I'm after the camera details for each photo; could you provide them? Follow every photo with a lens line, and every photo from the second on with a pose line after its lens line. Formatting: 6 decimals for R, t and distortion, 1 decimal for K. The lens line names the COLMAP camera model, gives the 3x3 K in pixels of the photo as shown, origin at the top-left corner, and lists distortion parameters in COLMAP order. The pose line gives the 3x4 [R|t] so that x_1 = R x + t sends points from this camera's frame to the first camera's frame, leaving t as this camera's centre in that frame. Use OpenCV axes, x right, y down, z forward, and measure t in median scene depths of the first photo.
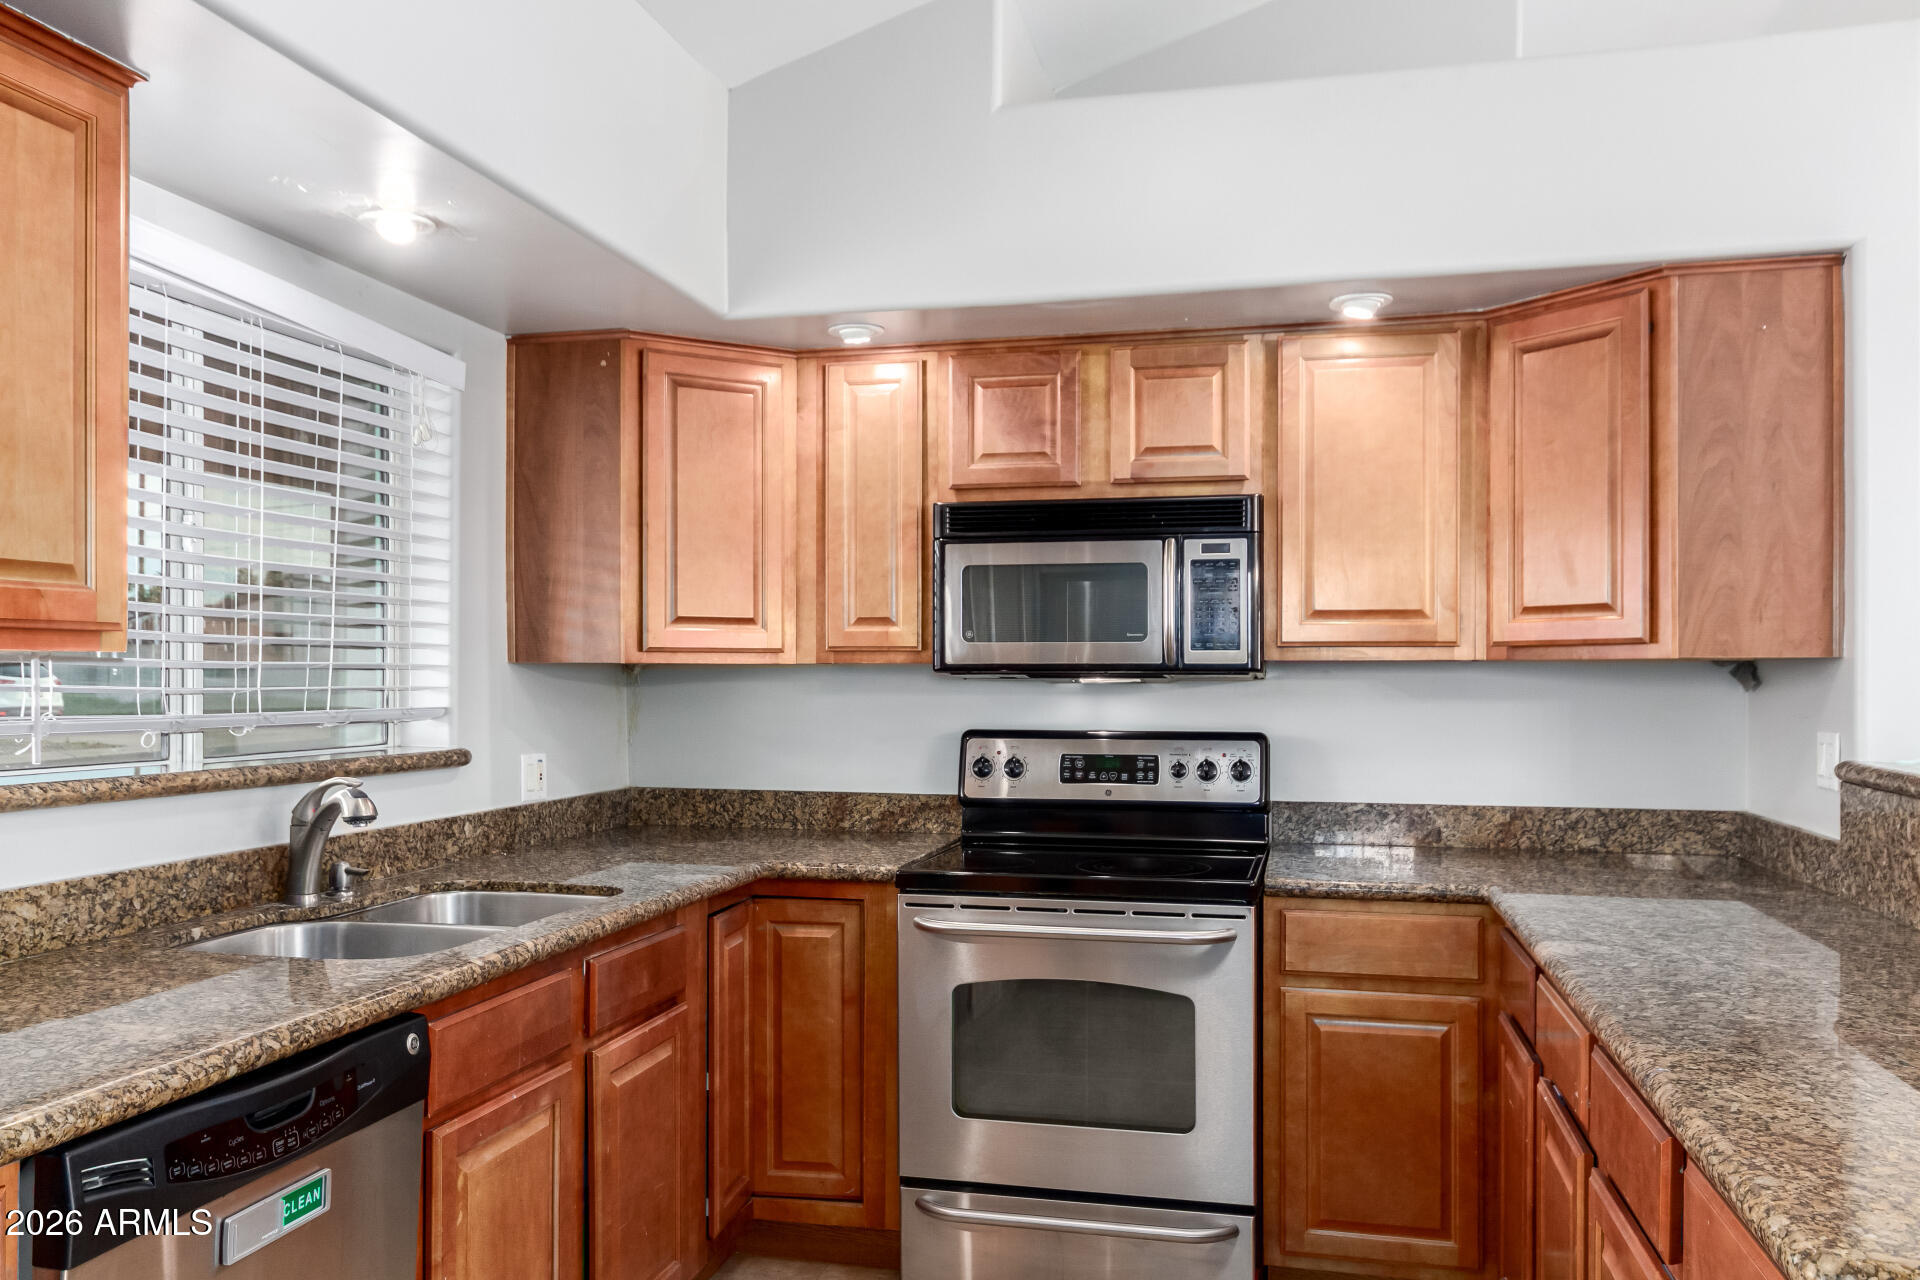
lens RADIAL K [[1456.3, 0, 960.2], [0, 1456.3, 663.7], [0, 0, 1]] dist [0.001921, -0.003545]
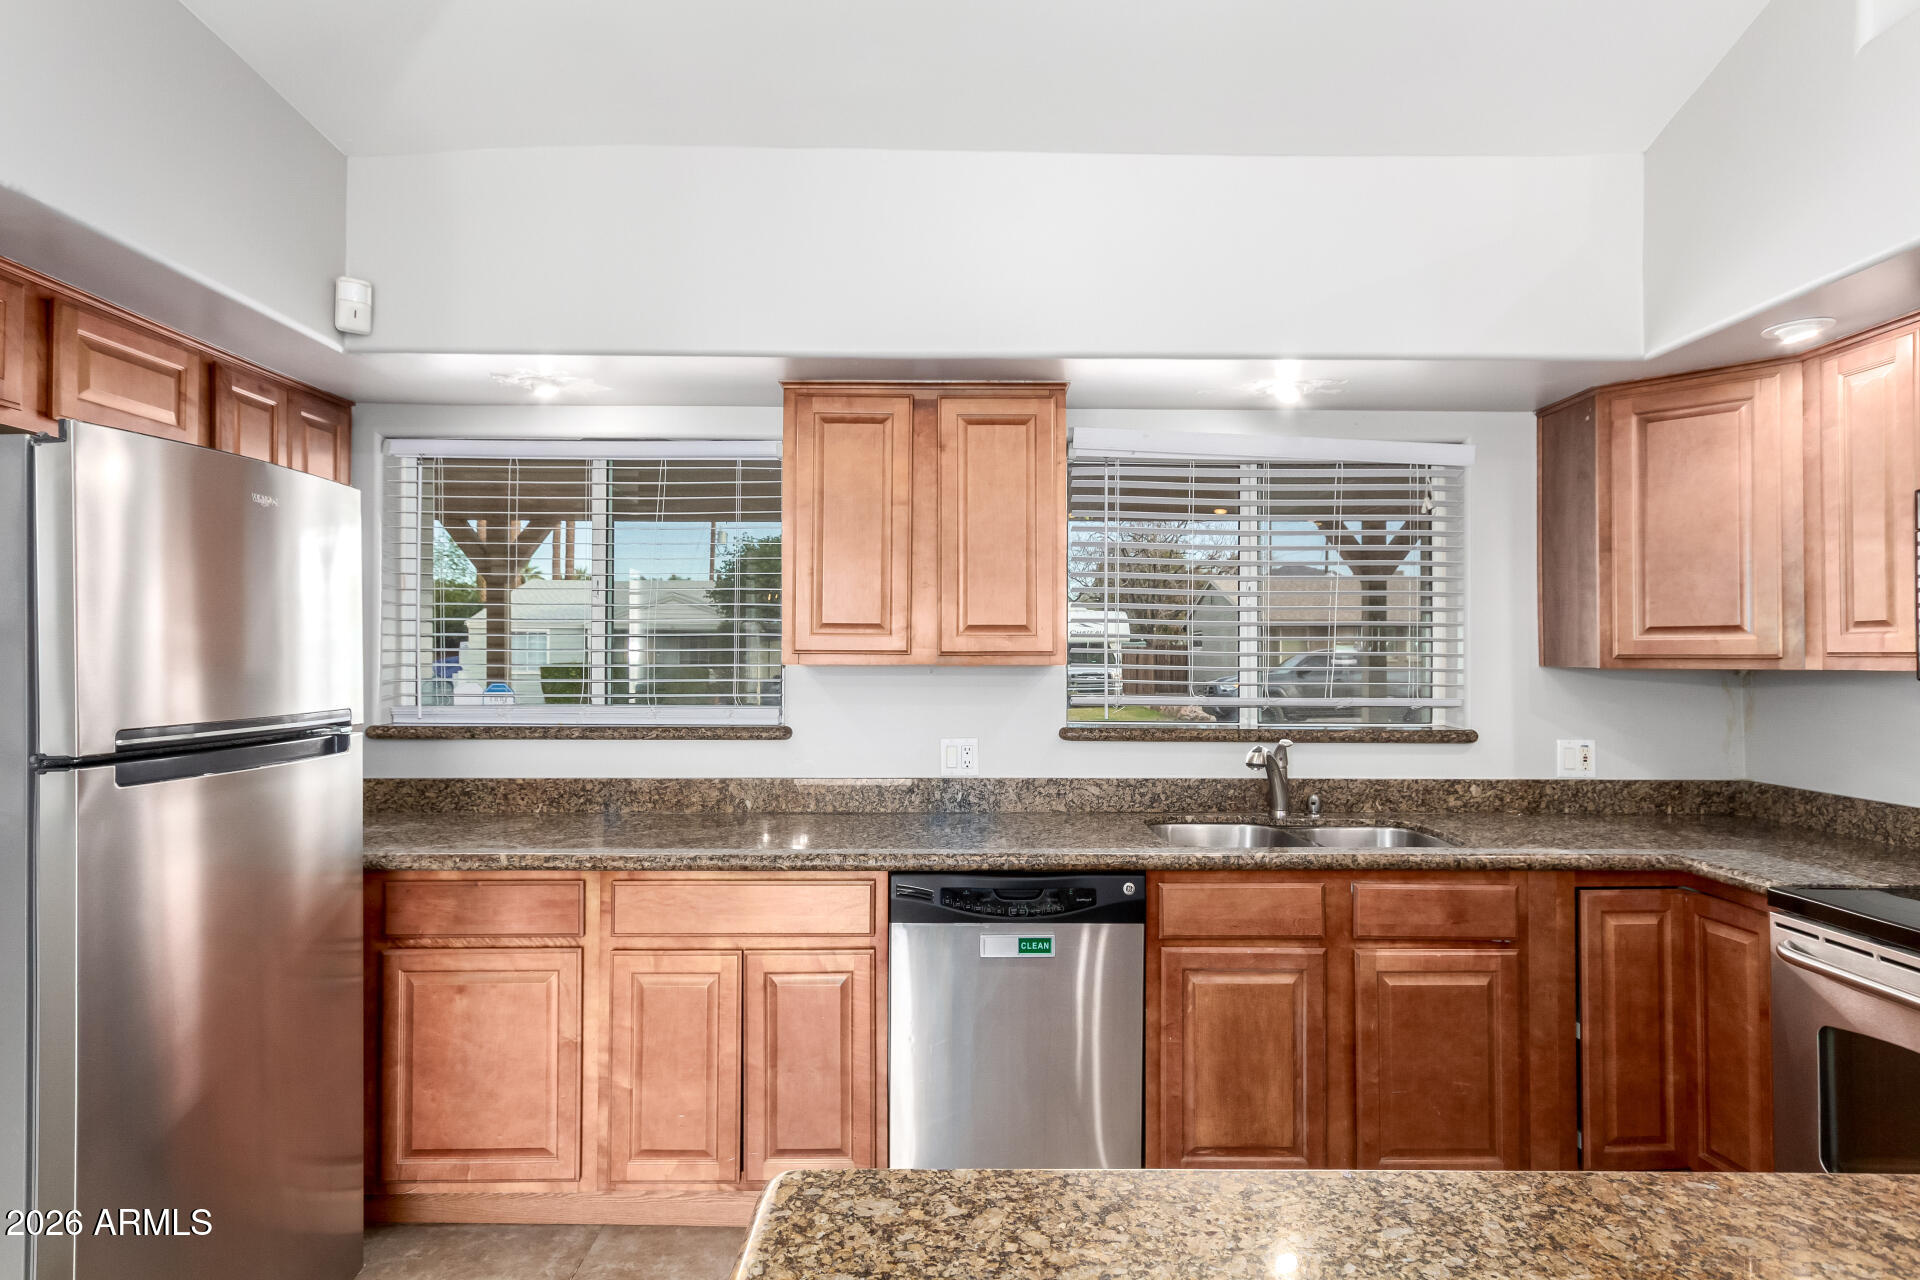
lens RADIAL K [[1057.9, 0, 960.0], [0, 1057.9, 640.0], [0, 0, 1]] dist [0.019360, -0.000877]
pose [[0.242229, -0.014232, -0.970115, 0.501674], [0.005673, 0.999896, -0.013252, -0.015135], [0.970202, -0.002293, 0.242285, 0.298271]]
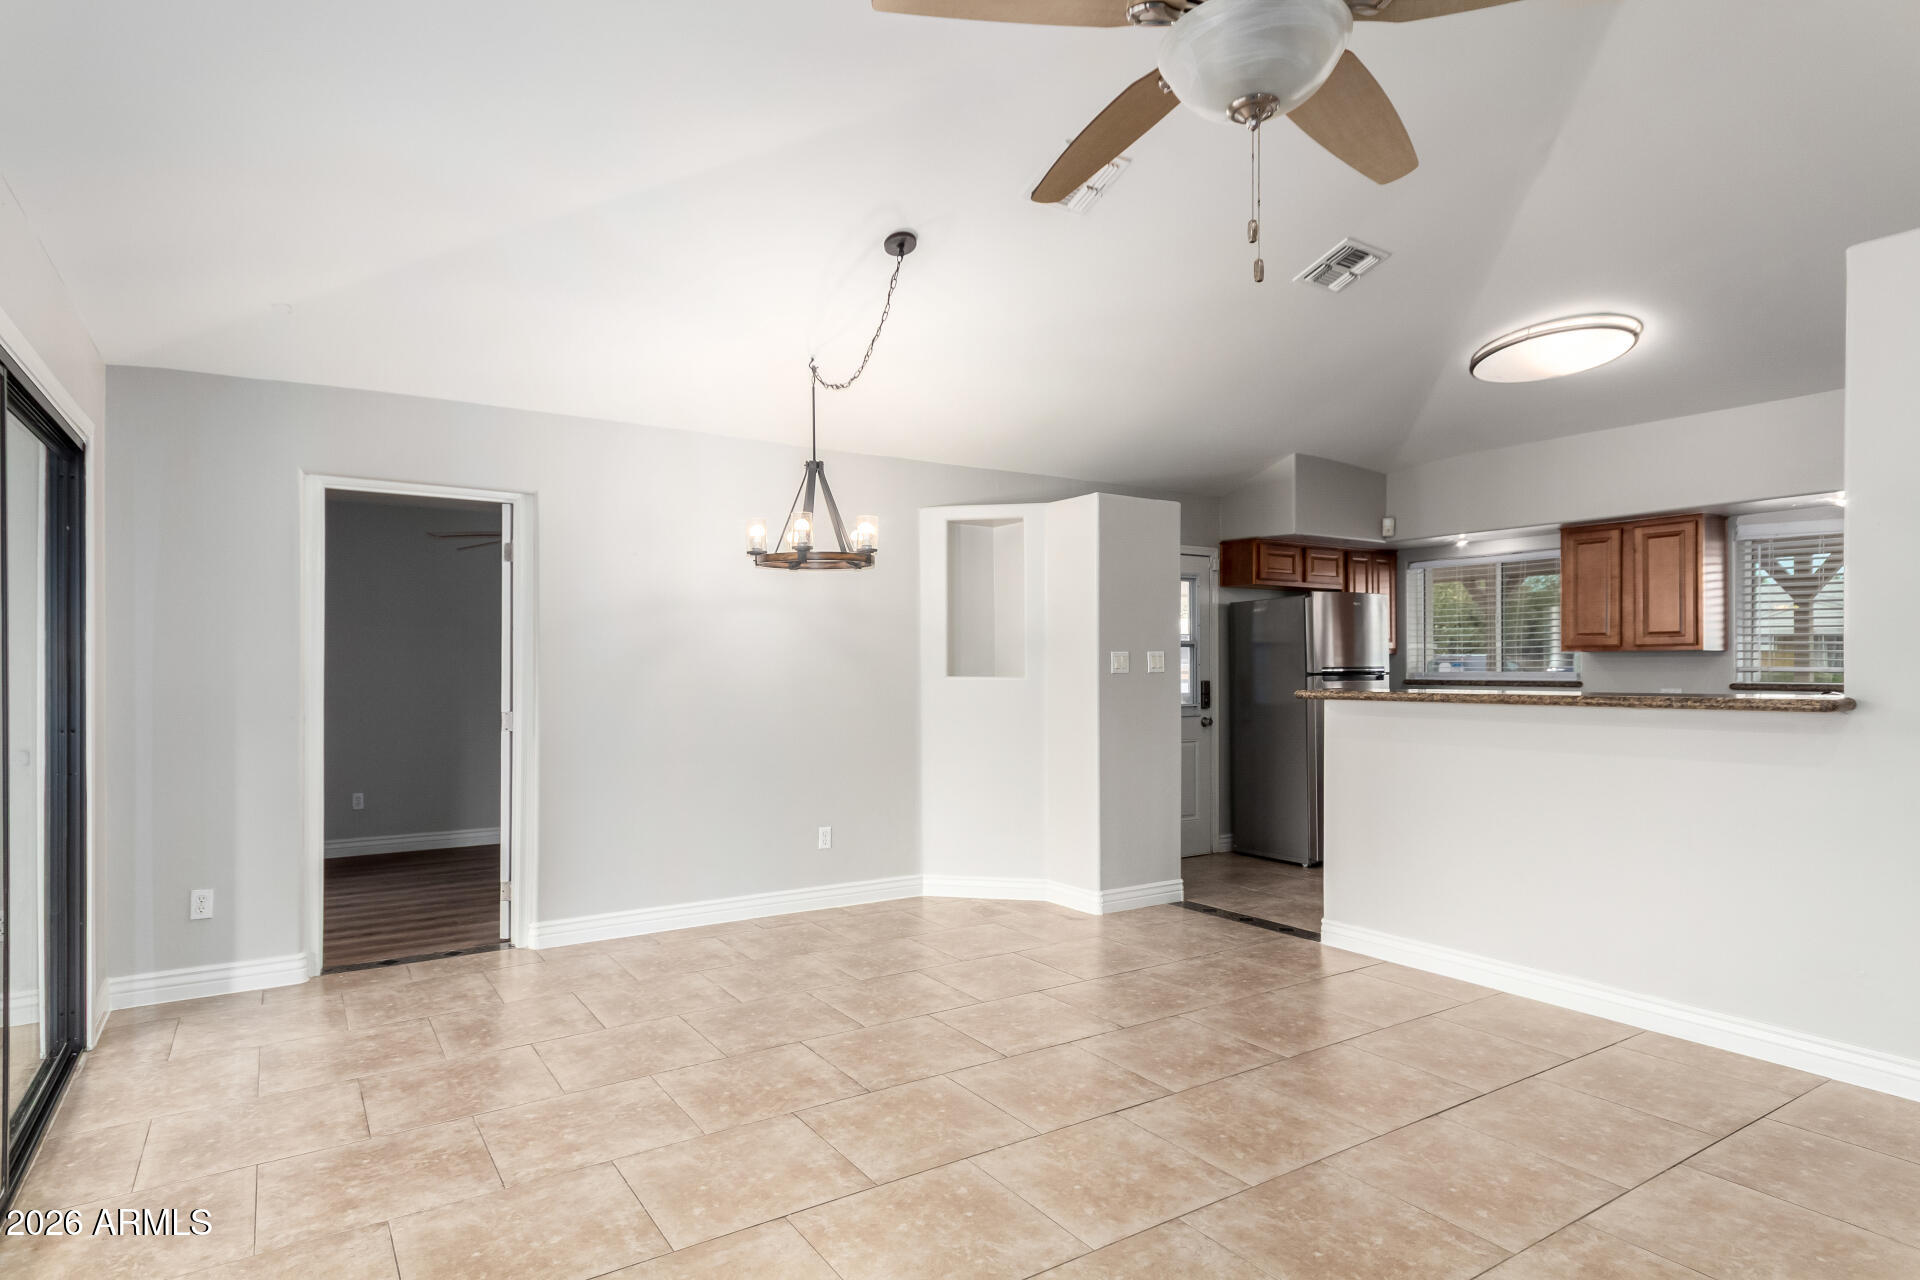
lens RADIAL K [[1057.9, 0, 960.0], [0, 1057.9, 640.0], [0, 0, 1]] dist [0.019360, -0.000877]
pose [[-0.684813, -0.022523, -0.728371, 1.841238], [0.003838, 0.999397, -0.034513, 0.035293], [0.728709, -0.026431, -0.684313, 0.907112]]
